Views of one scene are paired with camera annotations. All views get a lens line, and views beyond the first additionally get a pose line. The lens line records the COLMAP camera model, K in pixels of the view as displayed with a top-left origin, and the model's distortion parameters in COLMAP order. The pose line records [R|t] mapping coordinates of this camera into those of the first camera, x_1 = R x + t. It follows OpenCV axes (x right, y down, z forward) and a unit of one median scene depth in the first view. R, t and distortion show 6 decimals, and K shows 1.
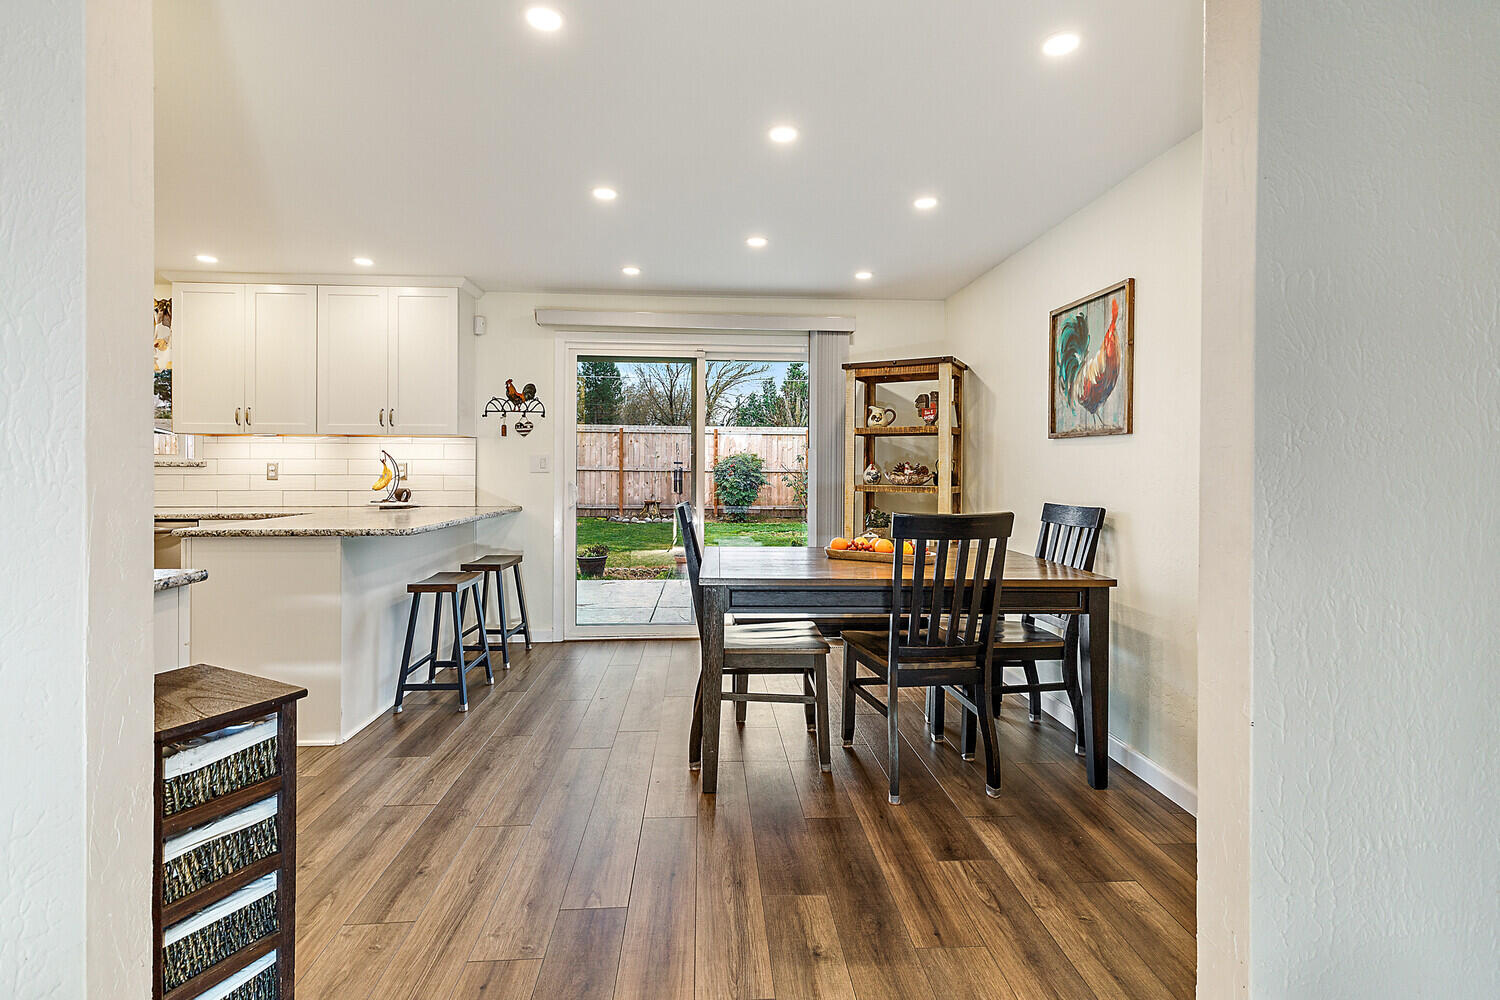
lens RADIAL K [[688.8, 0, 752.9], [0, 688.8, 470.6], [0, 0, 1]] dist [0.005035, -0.000366]
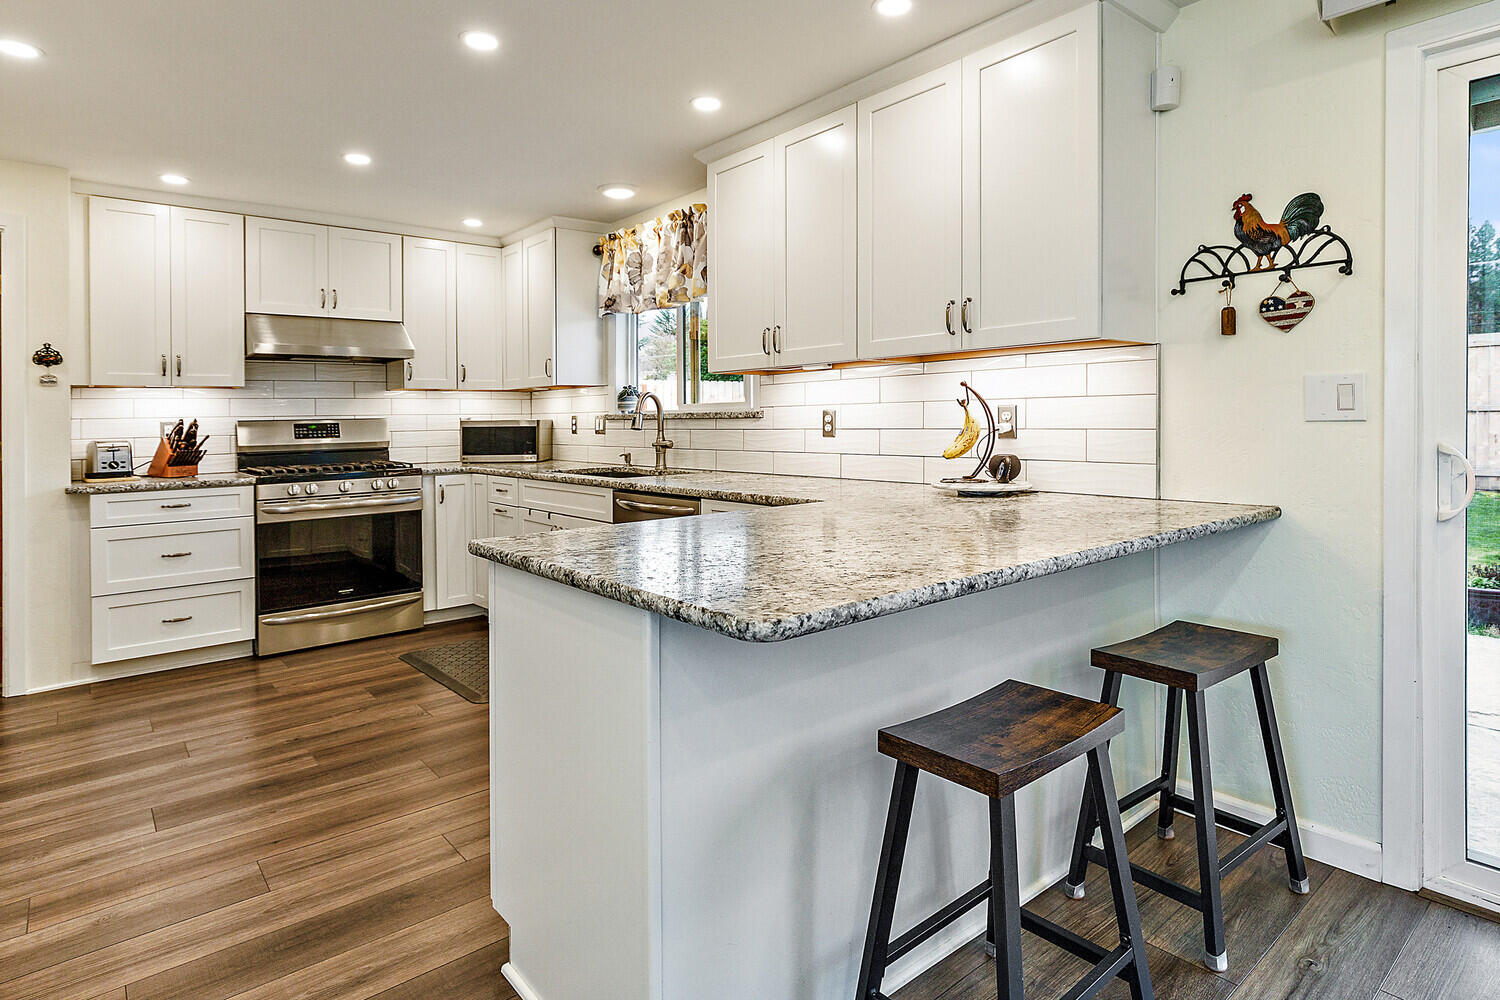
lens RADIAL K [[809.1, 0, 668.9], [0, 809.1, 430.2], [0, 0, 1]] dist [-0.005581, 0.003771]
pose [[0.541721, 0.001762, -0.840557, -0.144717], [0.012037, 0.999879, 0.009854, -0.002057], [0.840472, -0.015456, 0.541634, 0.484172]]
